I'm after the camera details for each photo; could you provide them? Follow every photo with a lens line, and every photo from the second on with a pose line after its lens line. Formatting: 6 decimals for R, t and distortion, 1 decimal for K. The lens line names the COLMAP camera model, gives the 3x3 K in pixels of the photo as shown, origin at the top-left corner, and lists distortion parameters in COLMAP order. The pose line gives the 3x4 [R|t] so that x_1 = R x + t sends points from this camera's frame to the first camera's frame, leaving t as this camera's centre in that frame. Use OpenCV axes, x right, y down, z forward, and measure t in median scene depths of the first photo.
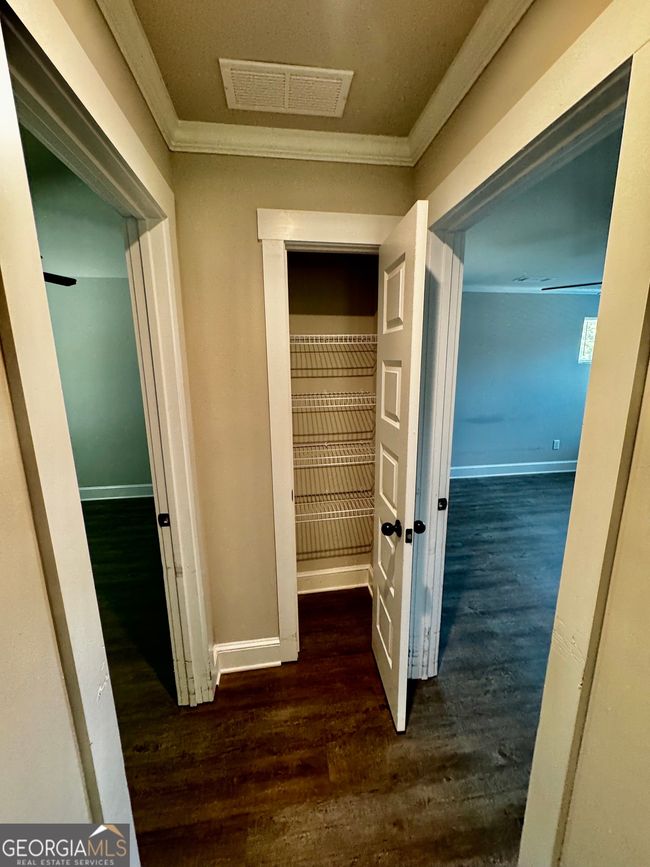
lens RADIAL K [[344.9, 0, 325.0], [0, 344.9, 433.5], [0, 0, 1]] dist [-0.001342, -0.000192]
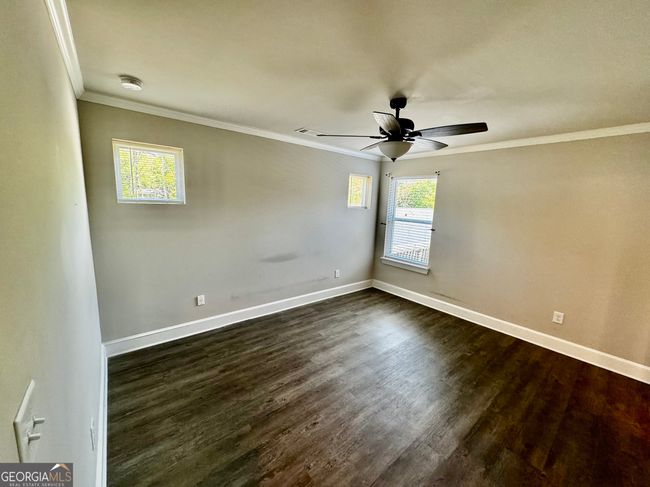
lens RADIAL K [[258.5, 0, 325.0], [0, 258.5, 243.5], [0, 0, 1]] dist [-0.001342, -0.000192]
pose [[0.849826, -0.034938, 0.525905, 0.190946], [0.057383, 0.998002, -0.026426, -0.068303], [-0.523931, 0.052635, 0.850133, 0.289730]]
